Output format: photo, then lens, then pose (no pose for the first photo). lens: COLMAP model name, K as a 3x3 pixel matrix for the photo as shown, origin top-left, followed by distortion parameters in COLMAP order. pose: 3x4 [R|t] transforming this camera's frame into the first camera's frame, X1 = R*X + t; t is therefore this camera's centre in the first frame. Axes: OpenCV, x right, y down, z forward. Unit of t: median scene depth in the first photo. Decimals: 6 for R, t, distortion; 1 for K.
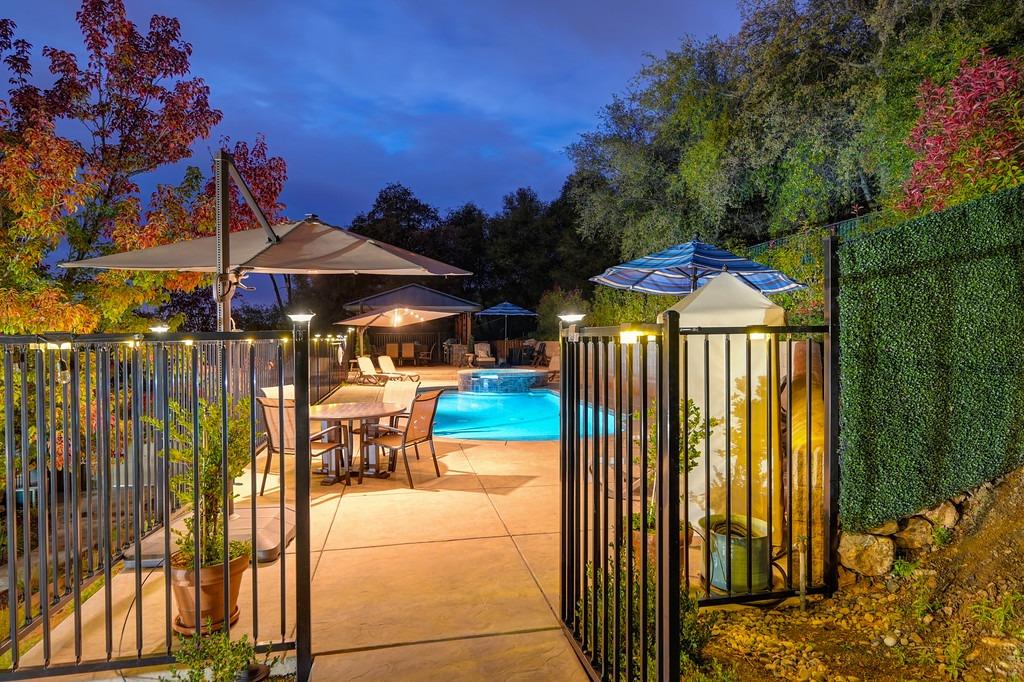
lens RADIAL K [[595.1, 0, 513.1], [0, 595.1, 343.9], [0, 0, 1]] dist [0.000721, 0.000093]
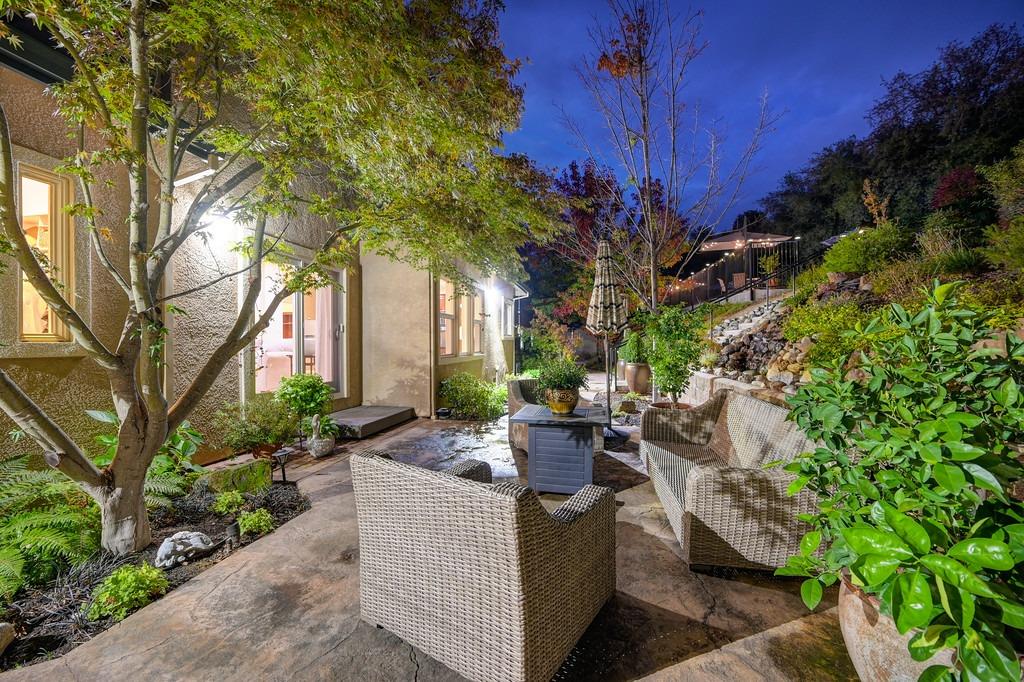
lens RADIAL K [[411.5, 0, 511.0], [0, 411.5, 341.2], [0, 0, 1]] dist [0.001009, 0.000014]
pose [[0.938182, -0.004864, -0.346107, -0.223487], [0.002474, 0.999970, -0.007348, 0.146892], [0.346133, 0.006038, 0.938166, -0.579909]]
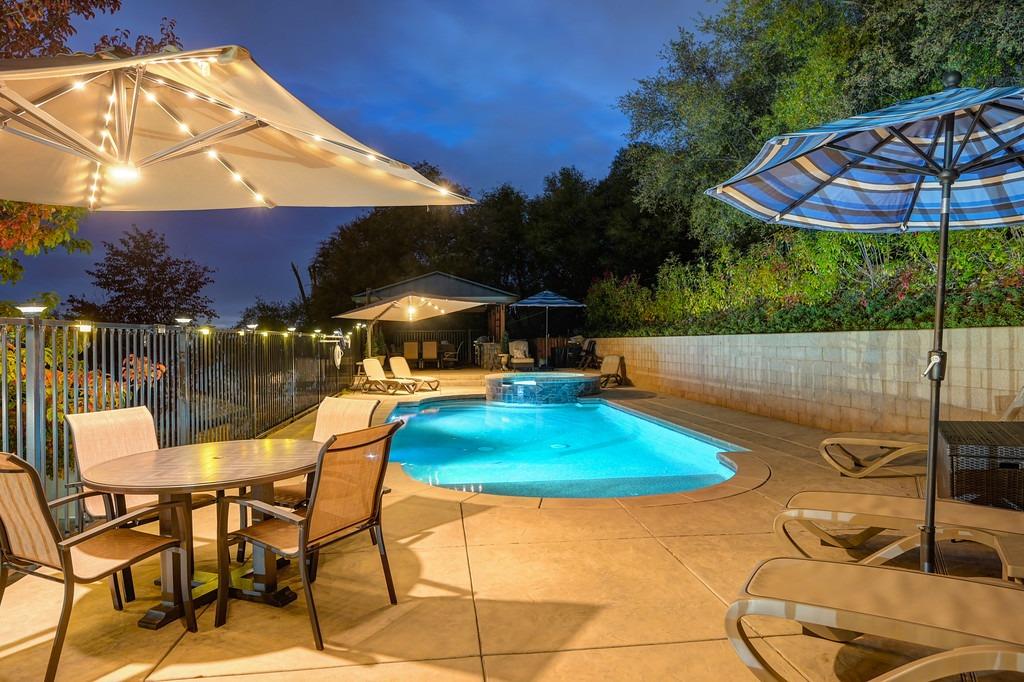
lens RADIAL K [[633.2, 0, 512.3], [0, 633.2, 344.1], [0, 0, 1]] dist [-0.003137, -0.000360]
pose [[0.997462, -0.006964, -0.070862, 0.002003], [0.006893, 0.999975, -0.001260, 0.004844], [0.070869, 0.000768, 0.997485, 0.144165]]
